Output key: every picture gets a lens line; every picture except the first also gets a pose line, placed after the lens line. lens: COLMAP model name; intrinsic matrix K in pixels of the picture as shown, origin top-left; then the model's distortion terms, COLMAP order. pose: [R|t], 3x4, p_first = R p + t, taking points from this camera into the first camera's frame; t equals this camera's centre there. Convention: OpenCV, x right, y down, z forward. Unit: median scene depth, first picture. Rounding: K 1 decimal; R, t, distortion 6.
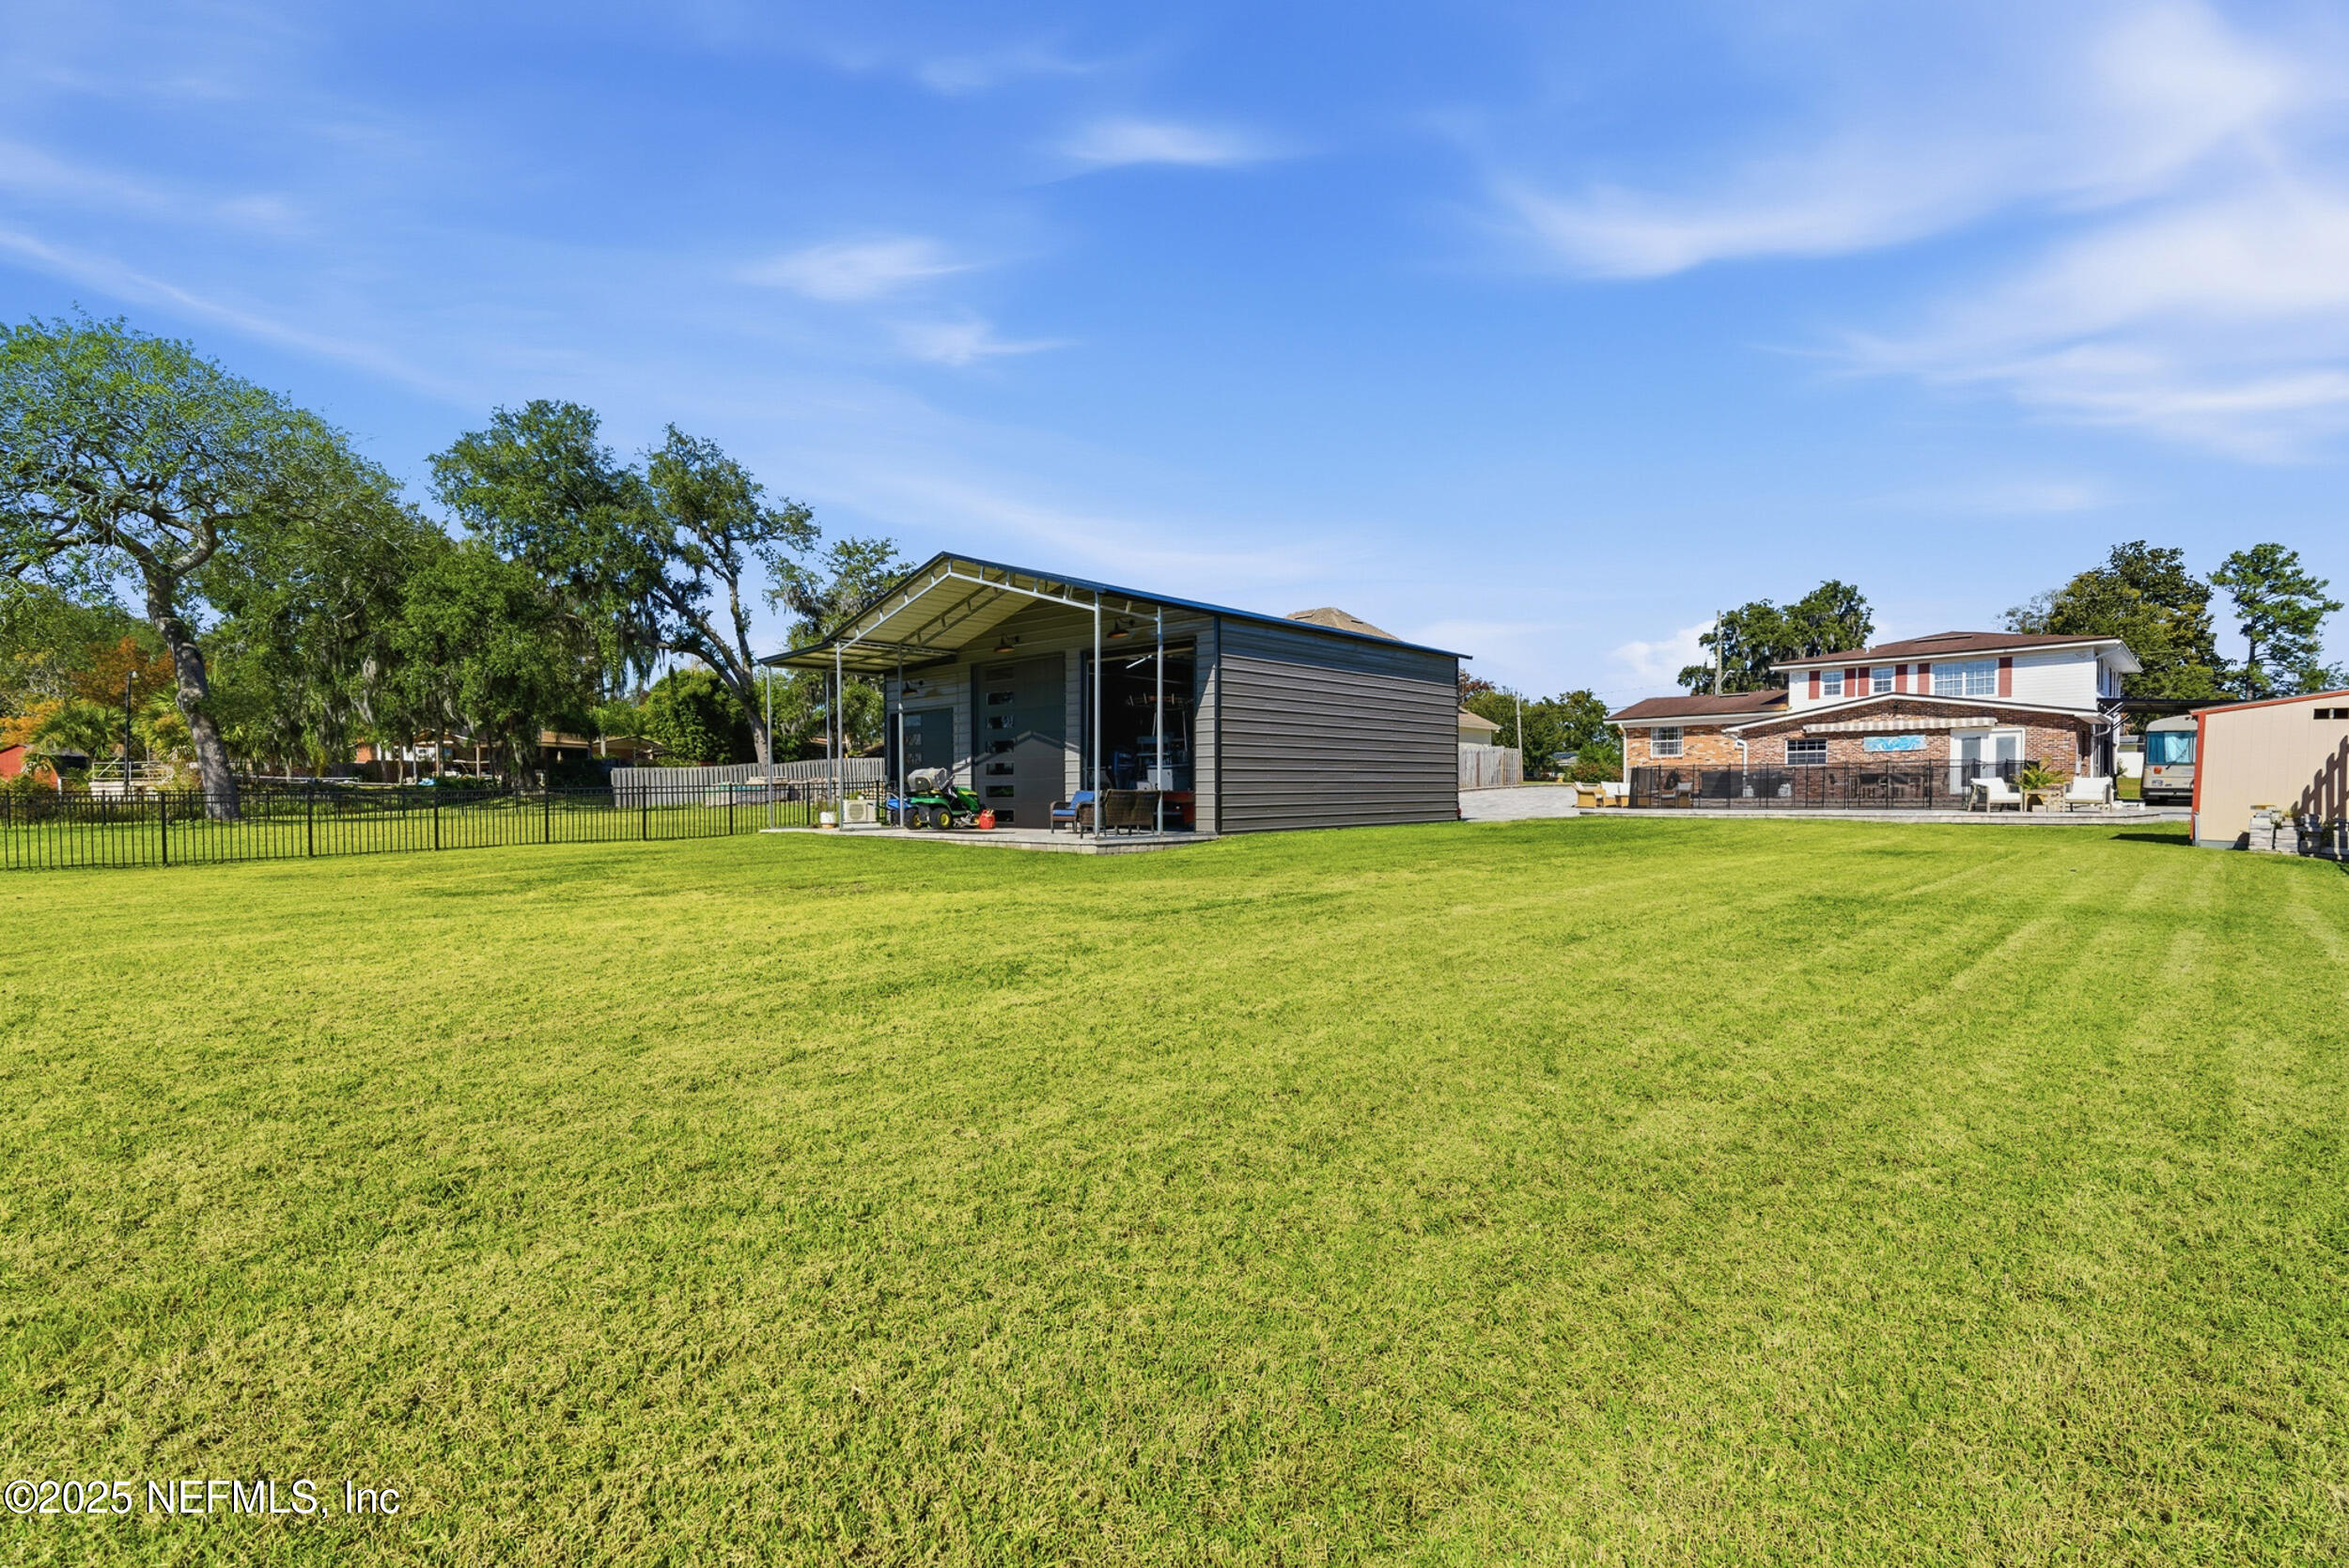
lens RADIAL K [[1119.6, 0, 1174.5], [0, 1119.6, 784.0], [0, 0, 1]] dist [0.001042, 0.000159]
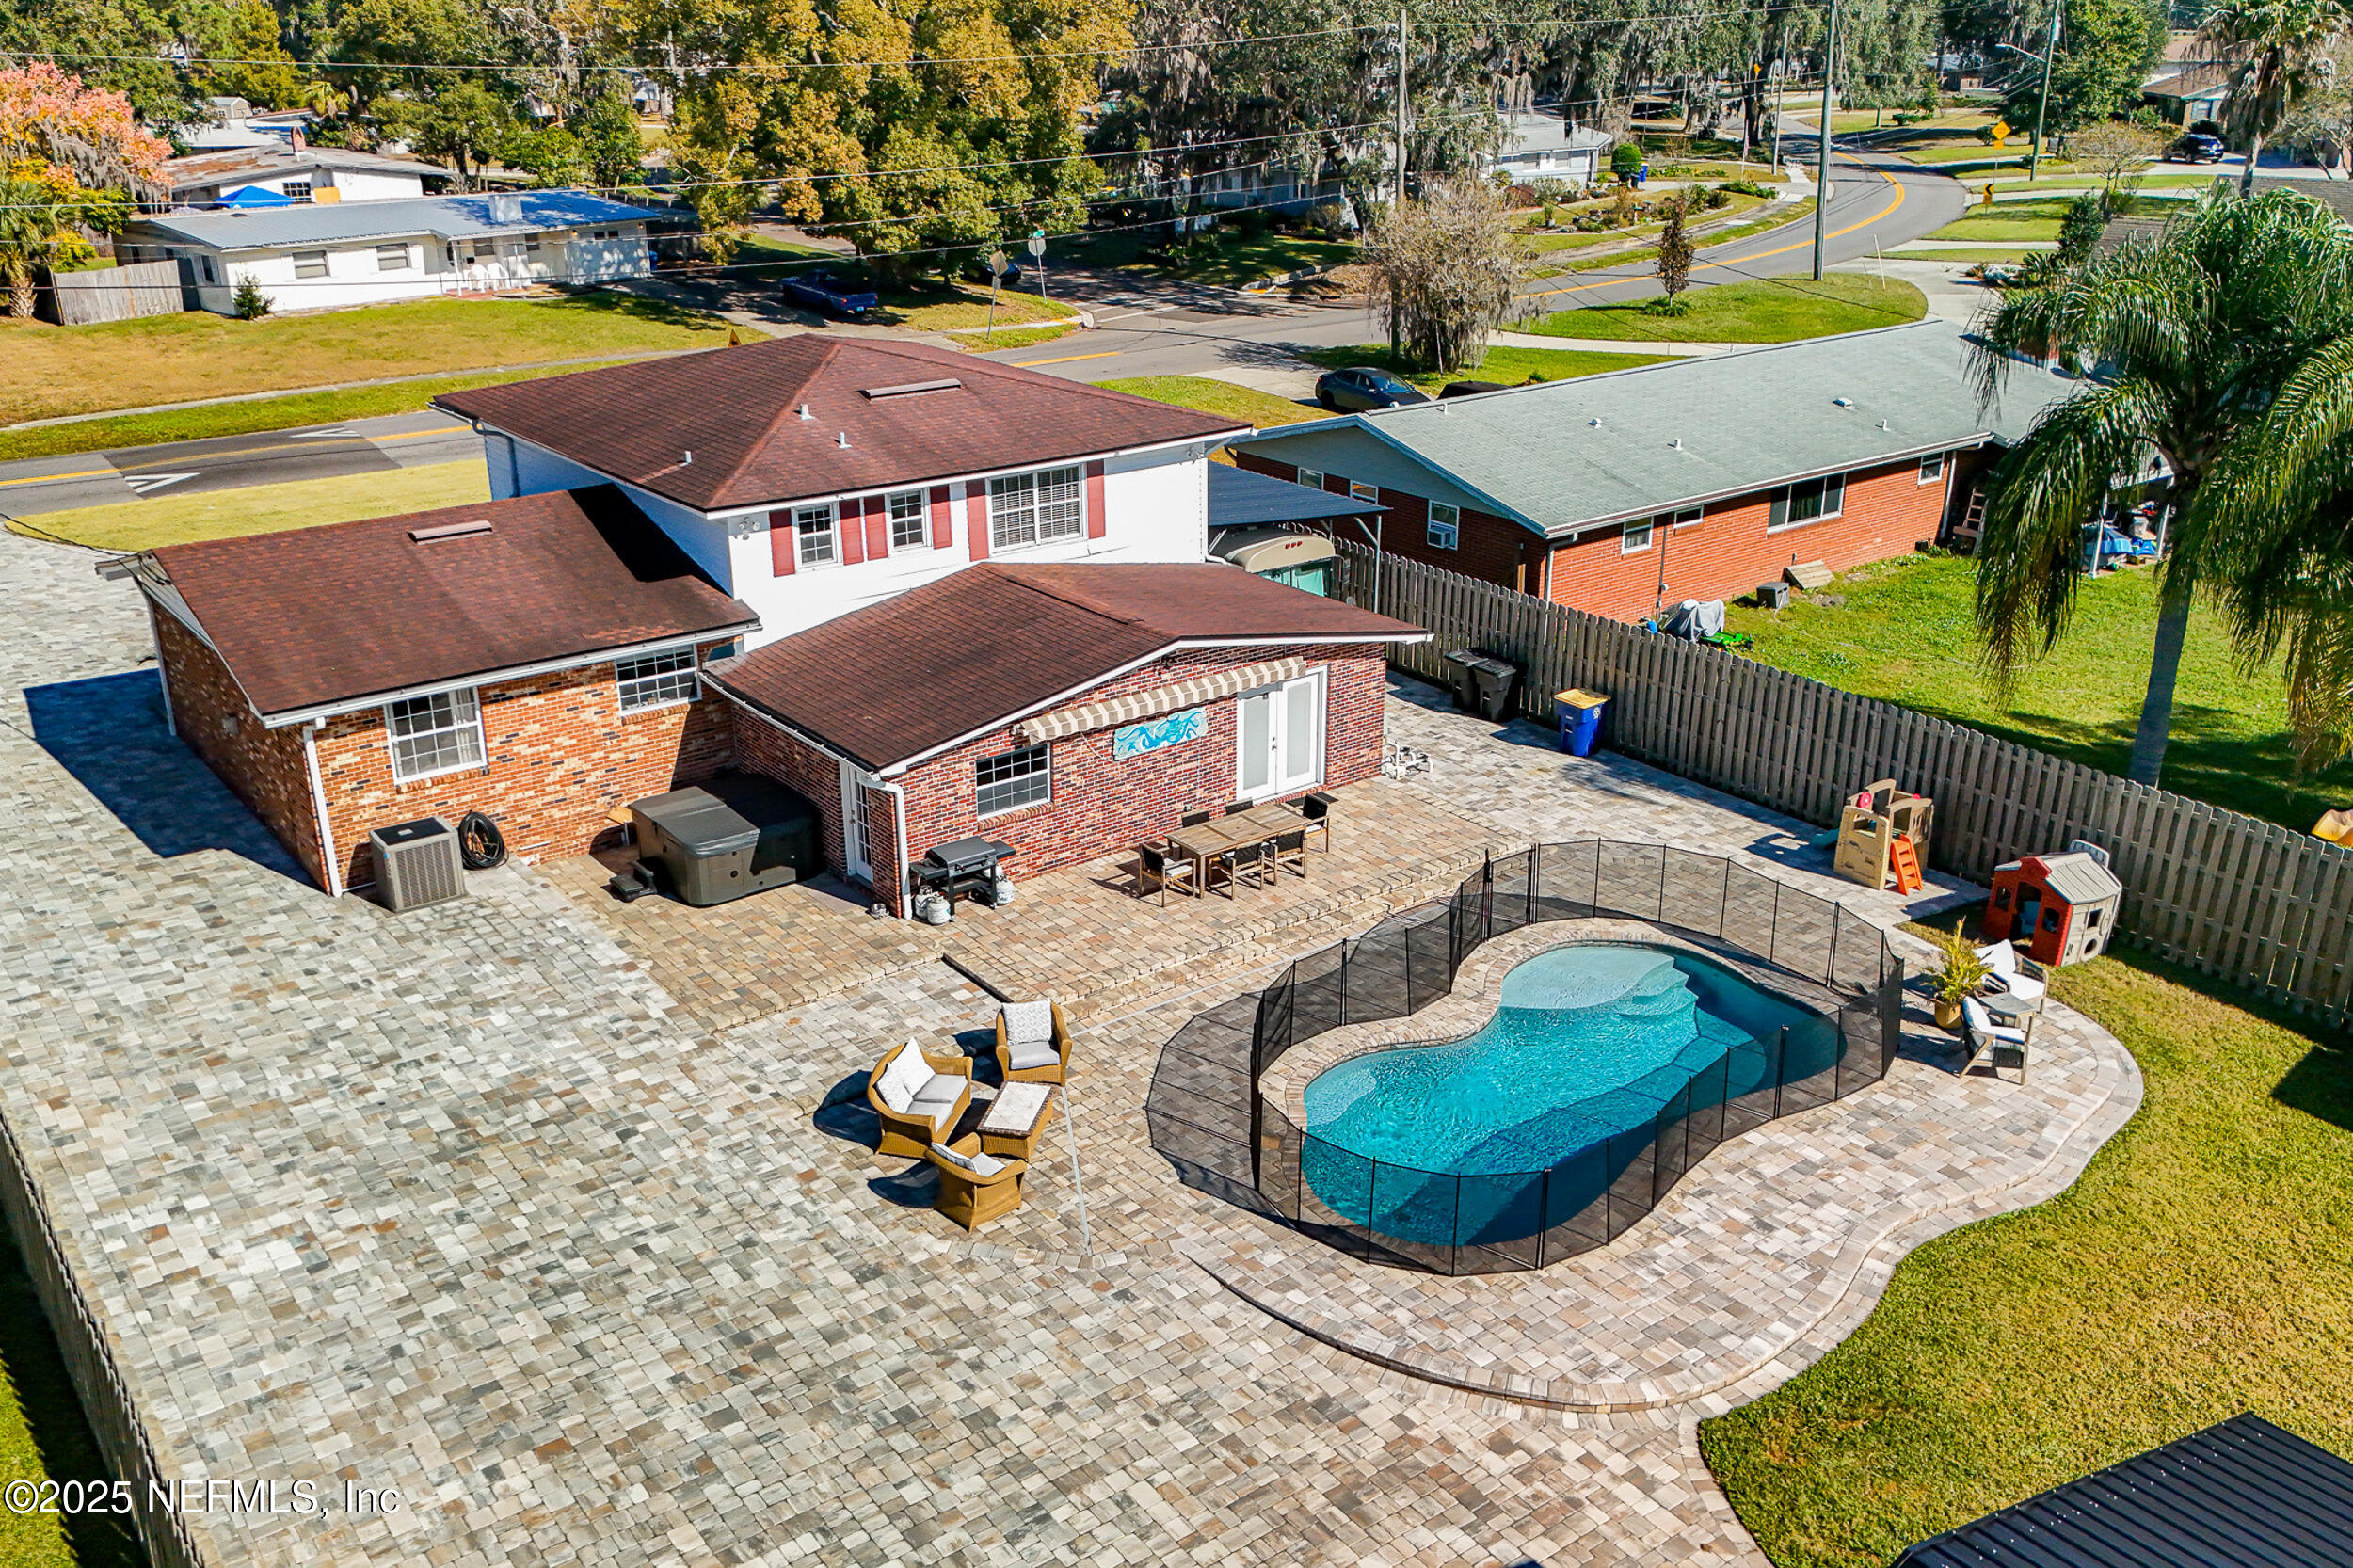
lens RADIAL K [[2052.2, 0, 1186.5], [0, 2052.2, 778.5], [0, 0, 1]] dist [0.003234, -0.002673]
pose [[0.149463, -0.353975, 0.923235, -0.133349], [-0.004740, 0.933456, 0.358661, -0.310377], [-0.988756, -0.057983, 0.137839, 0.849277]]
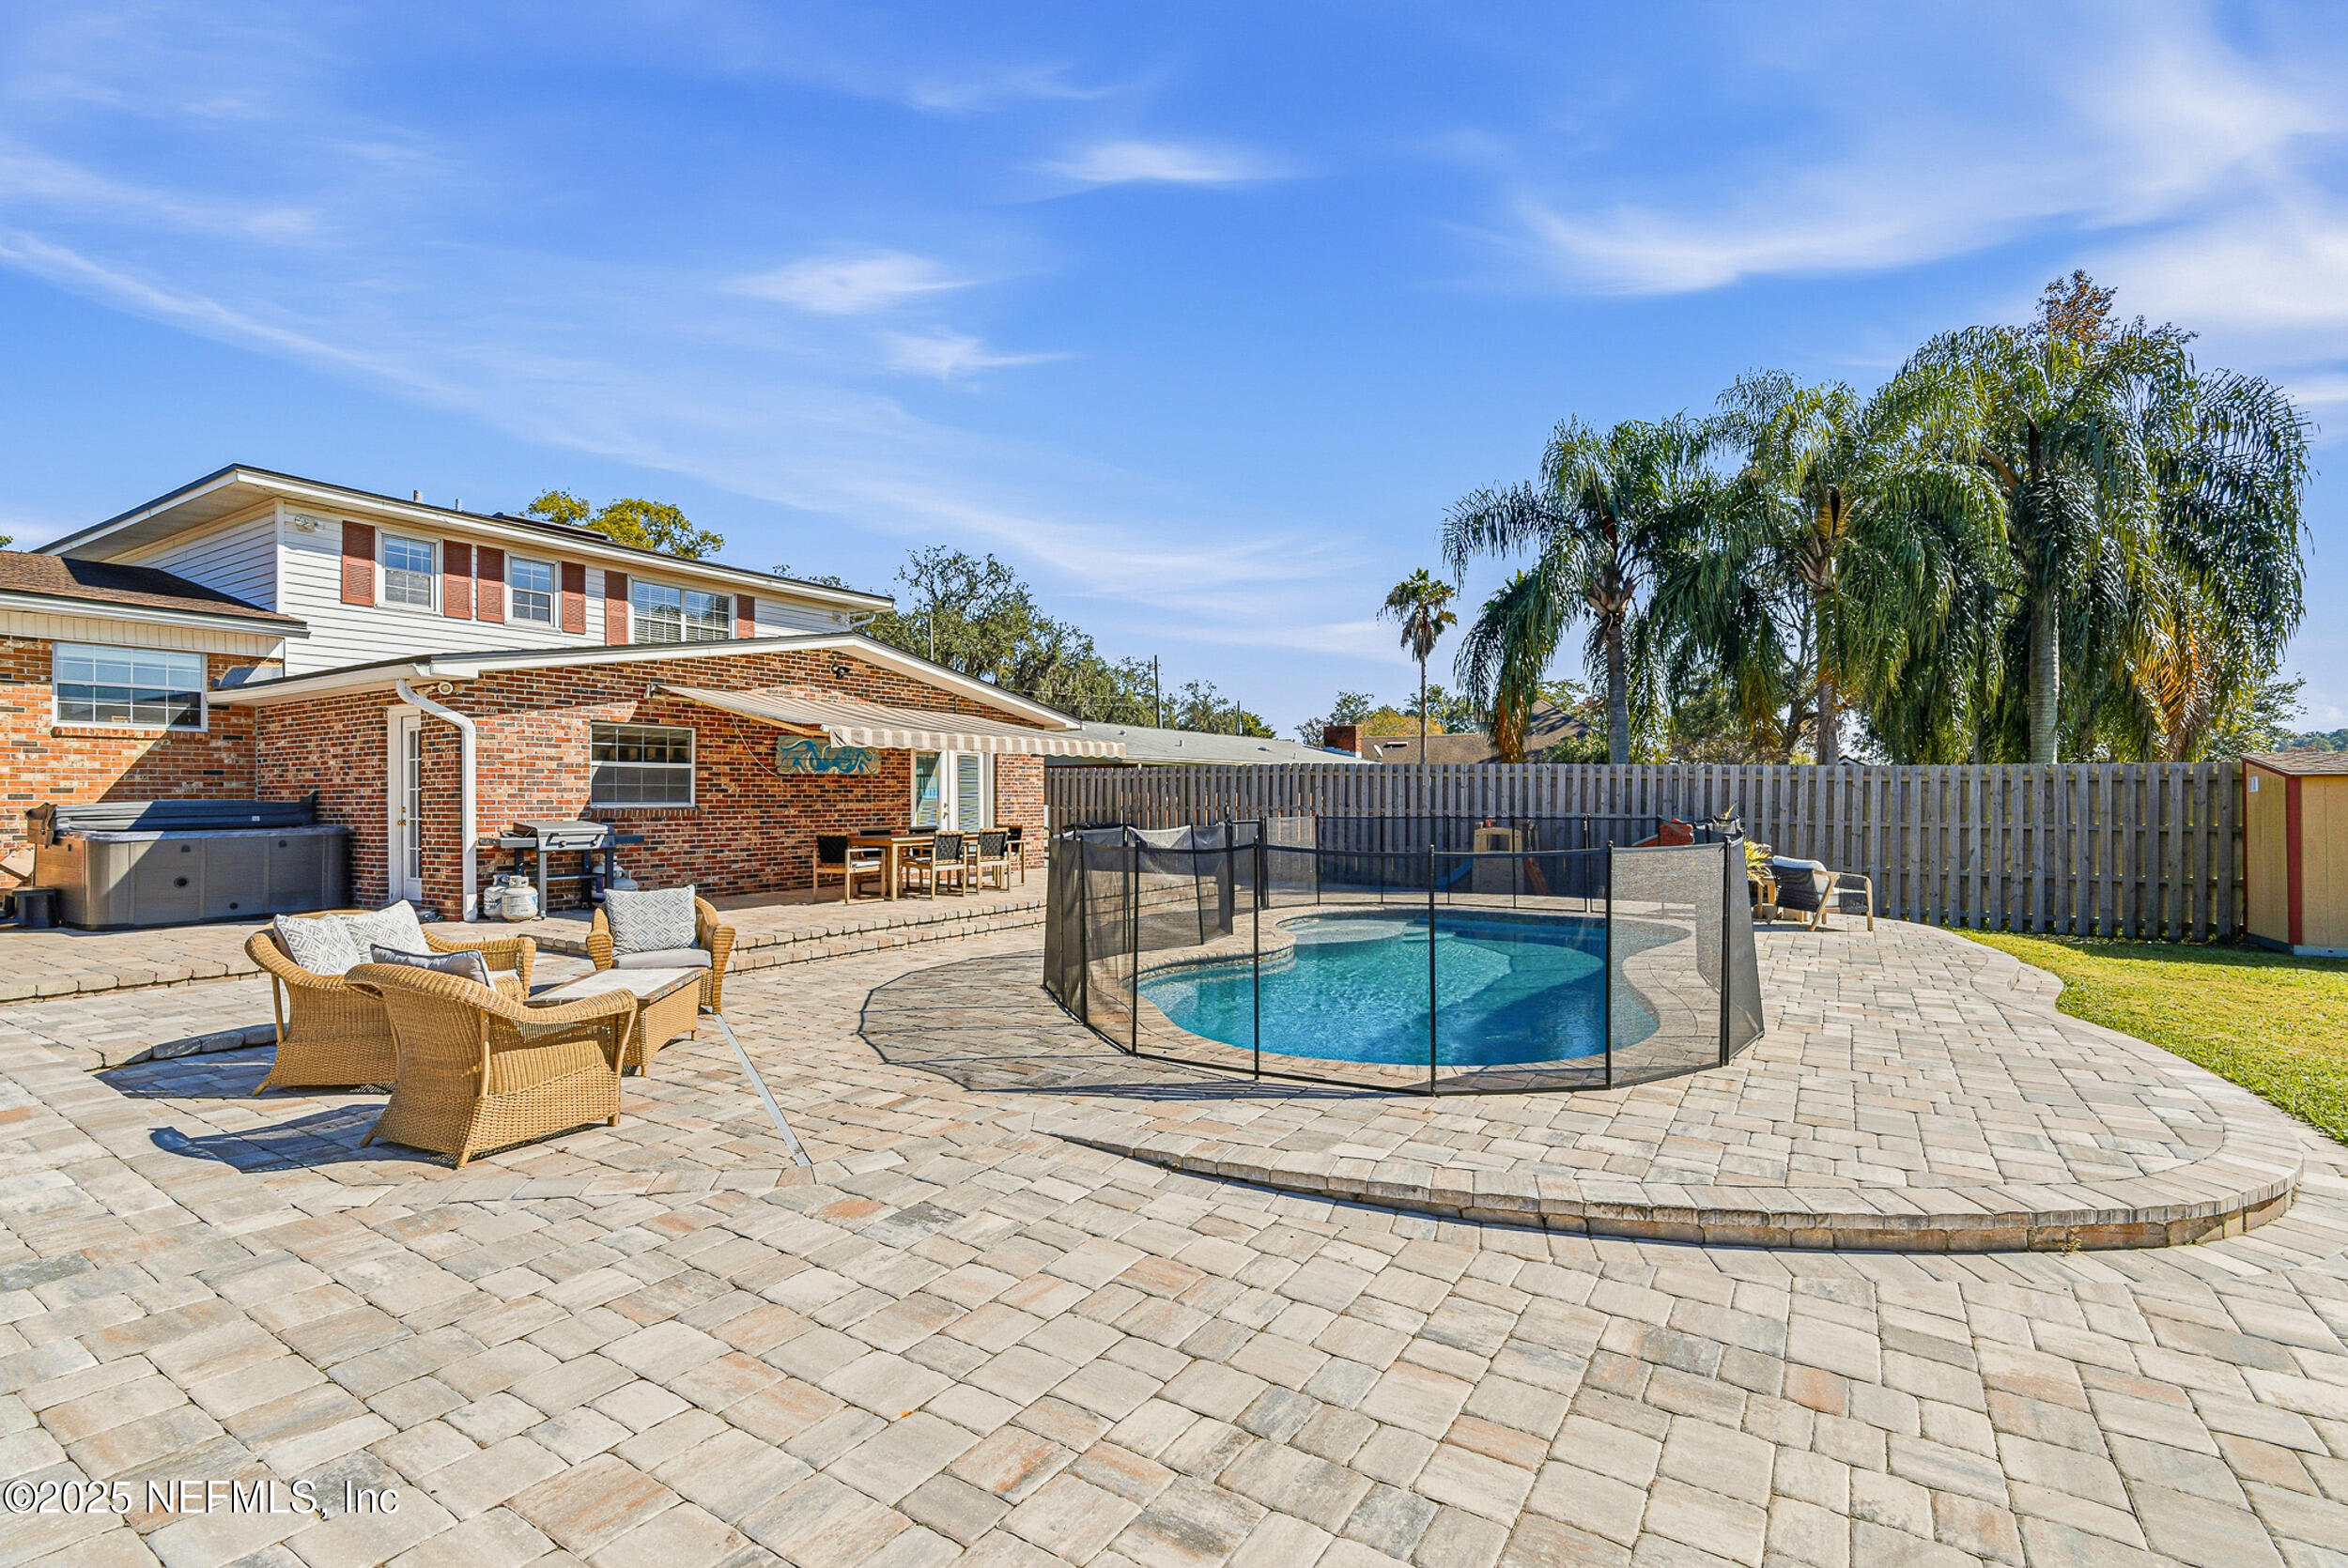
lens RADIAL K [[1082.6, 0, 1184.5], [0, 1082.6, 772.1], [0, 0, 1]] dist [-0.016145, -0.000280]
pose [[-0.216965, 0.031270, 0.975678, 0.224631], [0.002966, 0.999503, -0.031374, -0.015723], [-0.976175, -0.003913, -0.216950, 0.933582]]
